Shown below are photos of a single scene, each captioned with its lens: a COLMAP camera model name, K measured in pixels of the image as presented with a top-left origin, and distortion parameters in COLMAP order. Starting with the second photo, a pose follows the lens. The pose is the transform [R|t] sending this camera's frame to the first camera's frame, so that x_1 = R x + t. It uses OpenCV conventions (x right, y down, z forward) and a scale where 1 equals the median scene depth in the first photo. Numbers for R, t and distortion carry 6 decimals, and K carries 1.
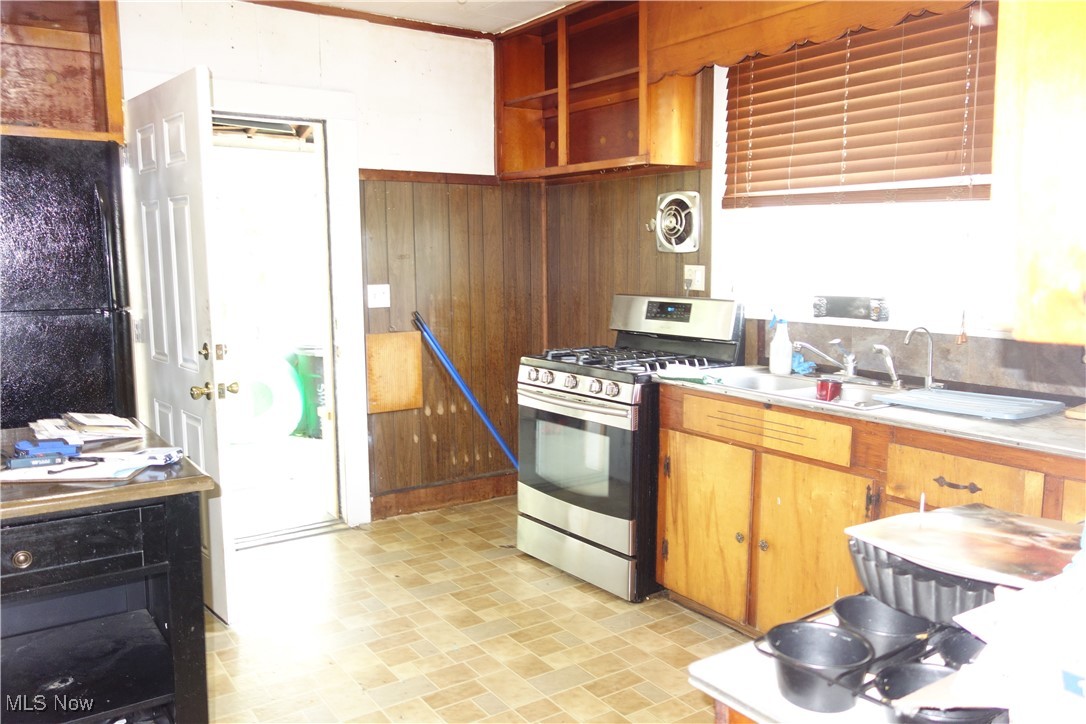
lens RADIAL K [[854.3, 0, 543.0], [0, 854.3, 362.0], [0, 0, 1]] dist [0.006375, 0.000449]
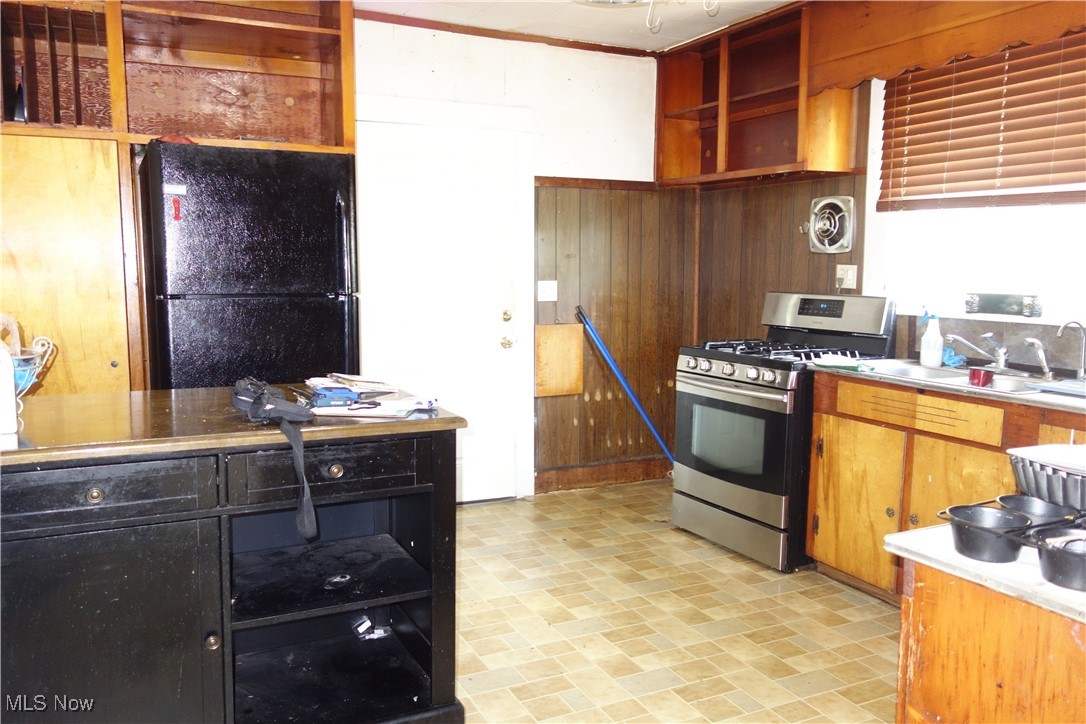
lens RADIAL K [[854.3, 0, 543.0], [0, 854.3, 362.0], [0, 0, 1]] dist [0.006375, 0.000449]
pose [[0.990023, 0.025849, -0.138516, -0.053179], [-0.027115, 0.999606, -0.007257, 0.029276], [0.138274, 0.010940, 0.990334, -0.122155]]
